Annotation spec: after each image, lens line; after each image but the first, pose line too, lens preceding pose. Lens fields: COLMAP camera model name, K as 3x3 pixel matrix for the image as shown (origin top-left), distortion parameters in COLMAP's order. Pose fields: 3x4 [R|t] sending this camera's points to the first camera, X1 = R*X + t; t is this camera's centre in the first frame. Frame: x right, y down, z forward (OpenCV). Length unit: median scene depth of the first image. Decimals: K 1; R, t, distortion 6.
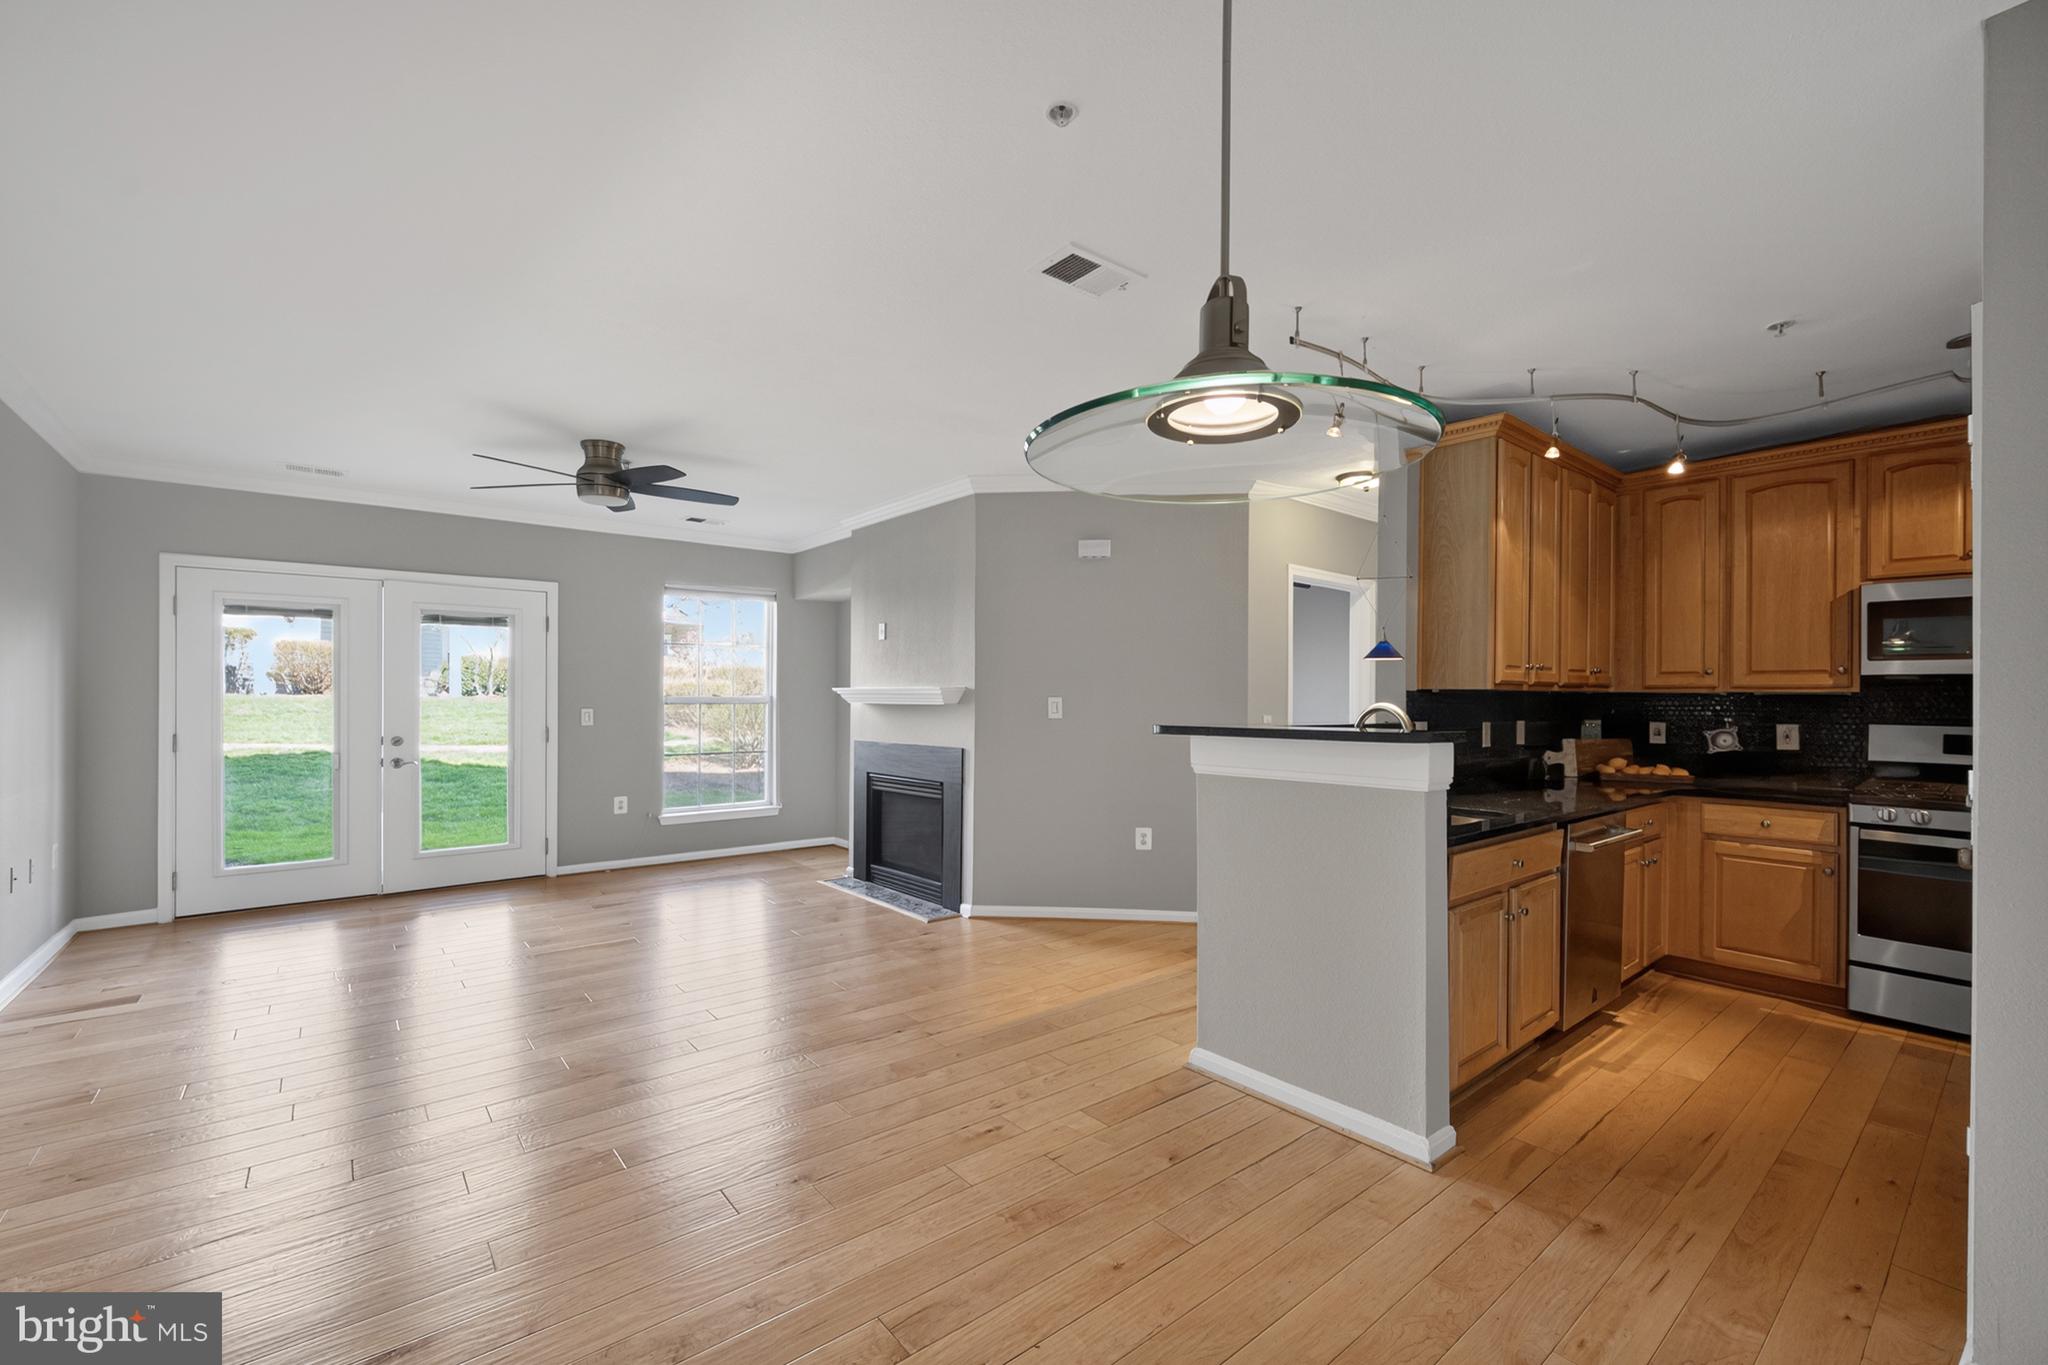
lens RADIAL K [[849.3, 0, 1051.1], [0, 849.3, 694.0], [0, 0, 1]] dist [-0.001459, -0.000245]
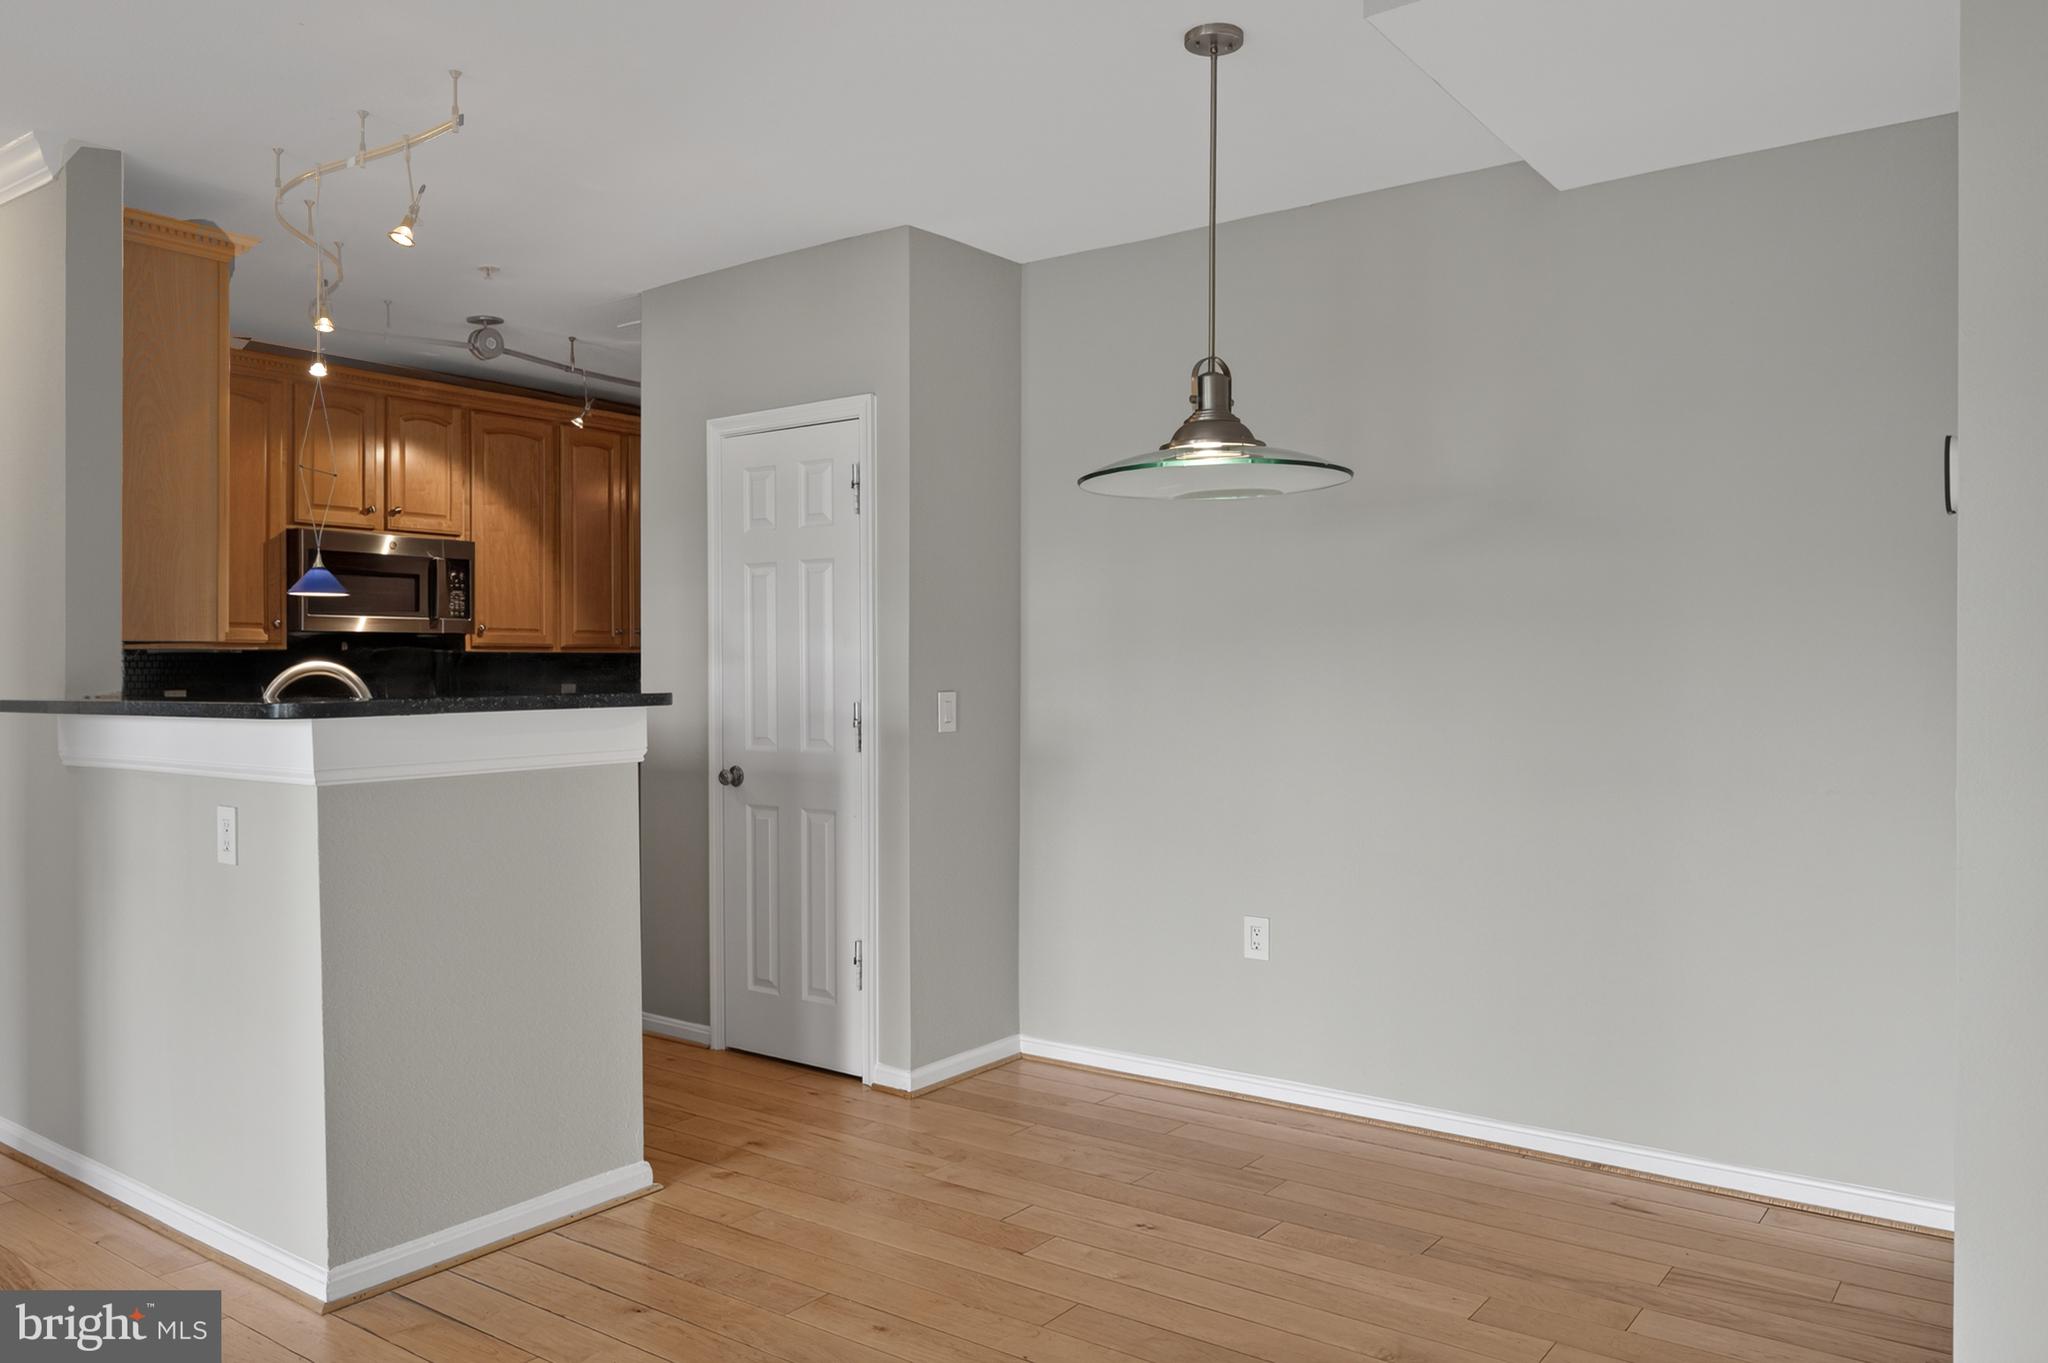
lens RADIAL K [[1461.6, 0, 1020.1], [0, 1461.6, 673.8], [0, 0, 1]] dist [0.007393, 0.000373]
pose [[-0.228724, -0.010283, 0.973437, -0.508251], [-0.001673, 0.999947, 0.010170, 0.004099], [-0.973490, 0.000698, -0.228729, 0.448130]]
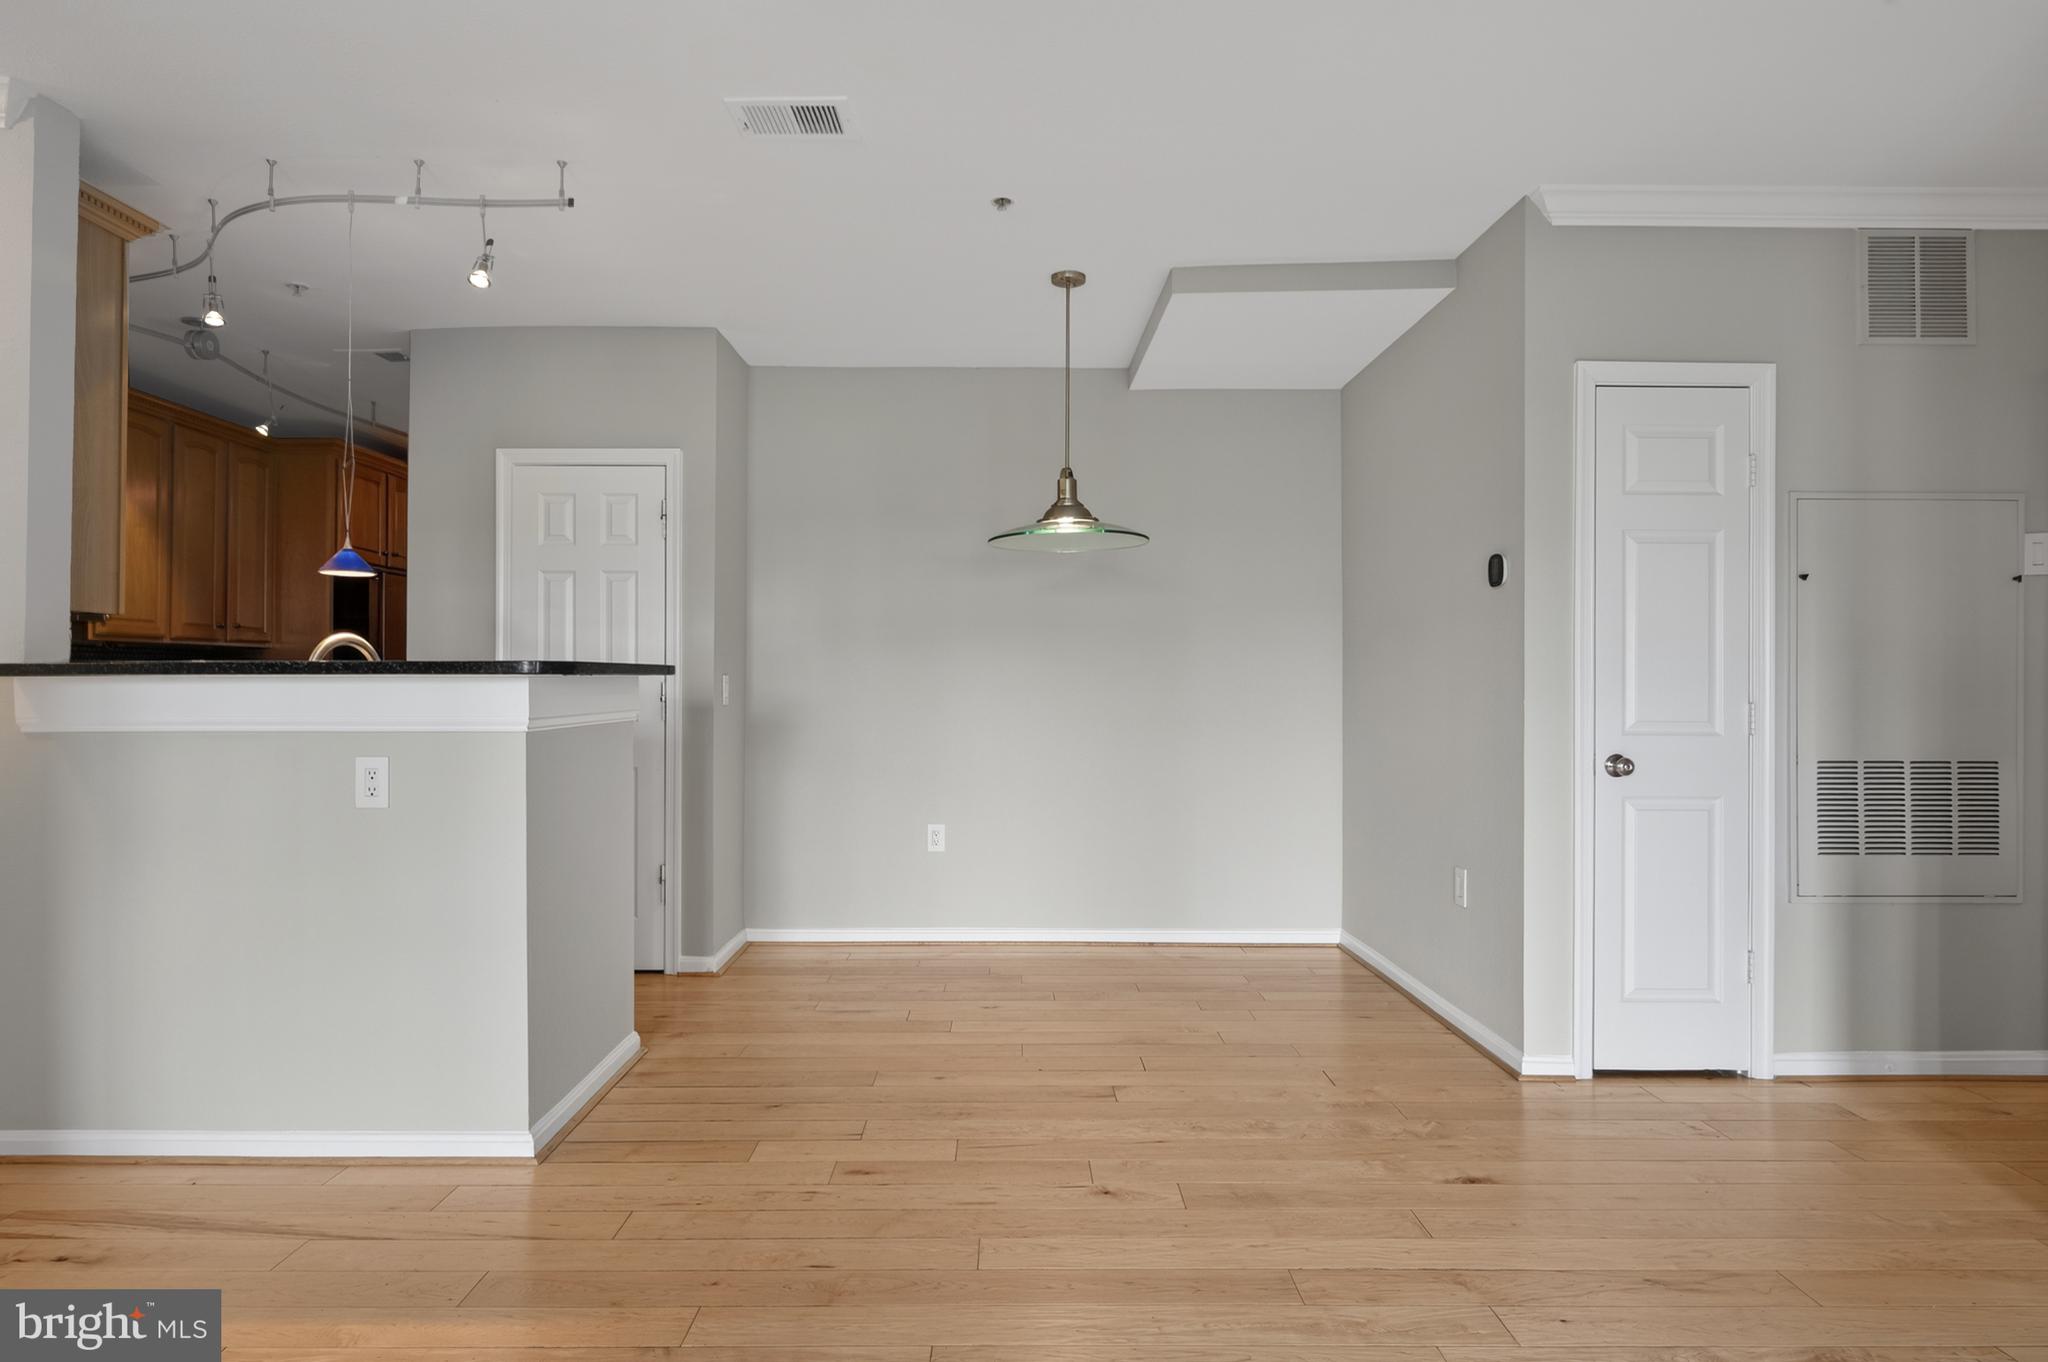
lens RADIAL K [[1129.1, 0, 1013.4], [0, 1129.1, 679.6], [0, 0, 1]] dist [-0.001254, -0.000405]
pose [[-0.764110, -0.003738, 0.645075, -0.416758], [-0.009022, 0.999947, -0.004892, 0.028845], [-0.645023, -0.009558, -0.764103, 0.823187]]
